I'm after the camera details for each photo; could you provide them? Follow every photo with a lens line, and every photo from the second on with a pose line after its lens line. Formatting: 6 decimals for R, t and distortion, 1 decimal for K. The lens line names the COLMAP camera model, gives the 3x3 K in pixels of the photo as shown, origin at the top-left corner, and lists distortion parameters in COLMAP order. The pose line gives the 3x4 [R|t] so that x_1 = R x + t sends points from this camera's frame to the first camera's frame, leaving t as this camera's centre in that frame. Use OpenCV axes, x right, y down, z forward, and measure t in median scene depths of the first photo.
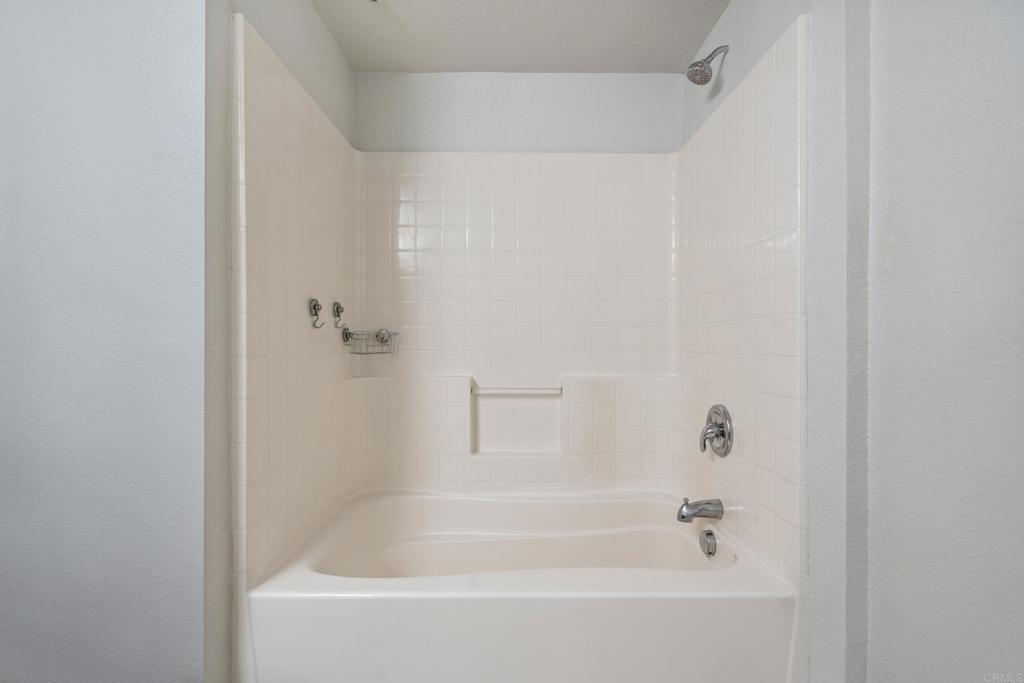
lens RADIAL K [[470.6, 0, 504.5], [0, 470.6, 344.4], [0, 0, 1]] dist [-0.005284, 0.002339]
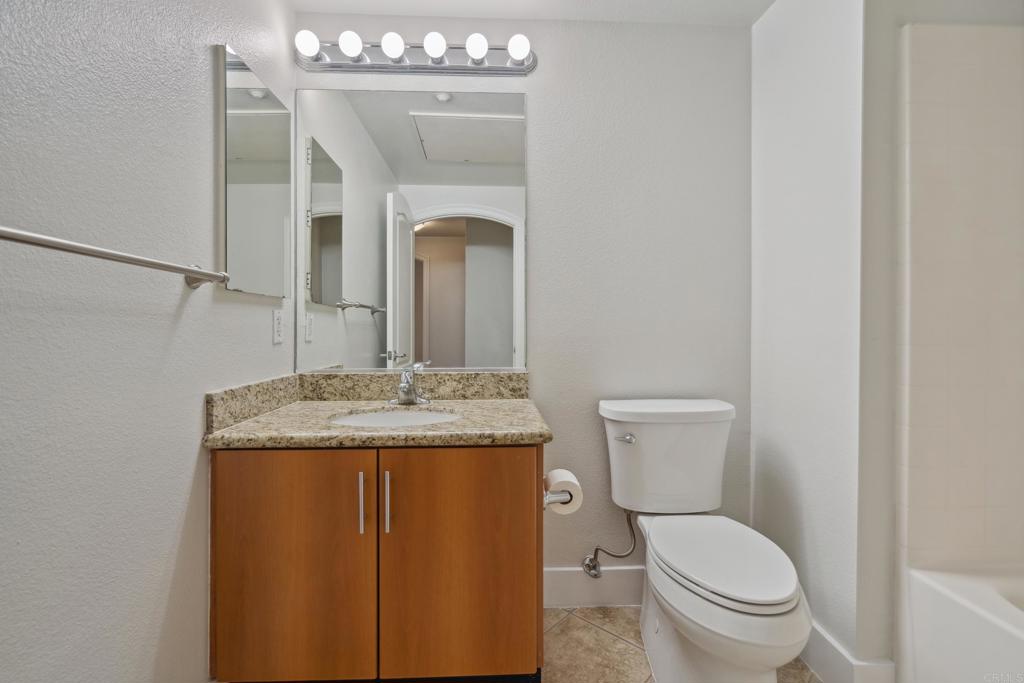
lens RADIAL K [[470.6, 0, 505.9], [0, 470.6, 331.4], [0, 0, 1]] dist [-0.005284, 0.002339]
pose [[0.039447, 0.003607, -0.999215, 0.287617], [-0.006323, 0.999974, 0.003360, -0.001962], [0.999202, 0.006185, 0.039469, 0.030857]]
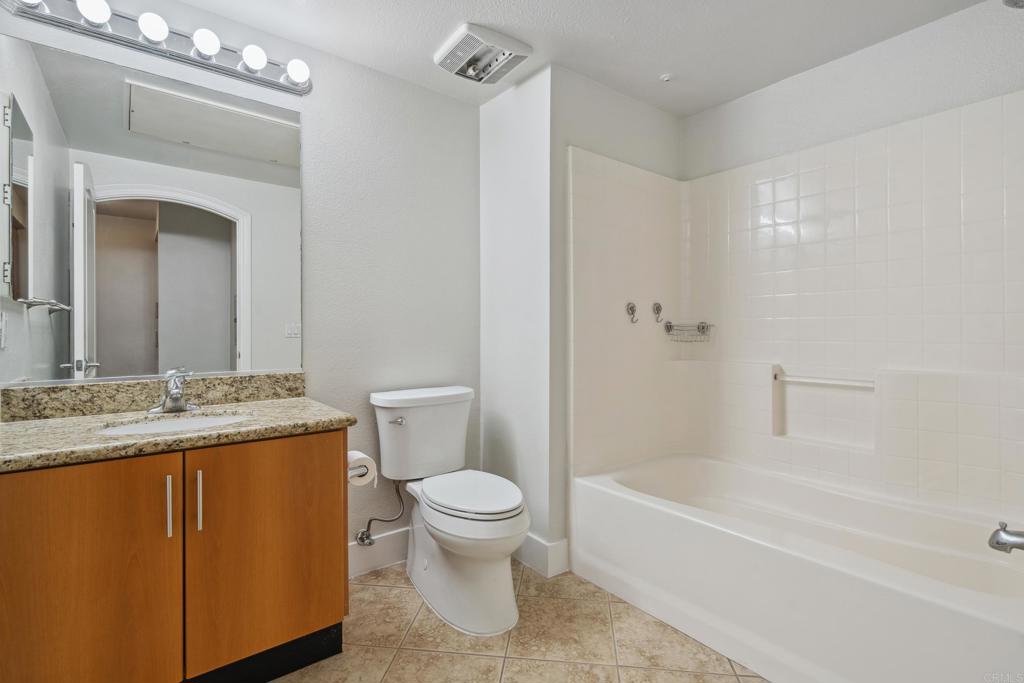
lens RADIAL K [[470.6, 0, 510.6], [0, 470.6, 332.1], [0, 0, 1]] dist [-0.005284, 0.002339]
pose [[0.608582, -0.002589, -0.793487, 0.420258], [-0.001481, 0.999989, -0.004399, 0.000117], [0.793489, 0.003852, 0.608572, -0.147734]]
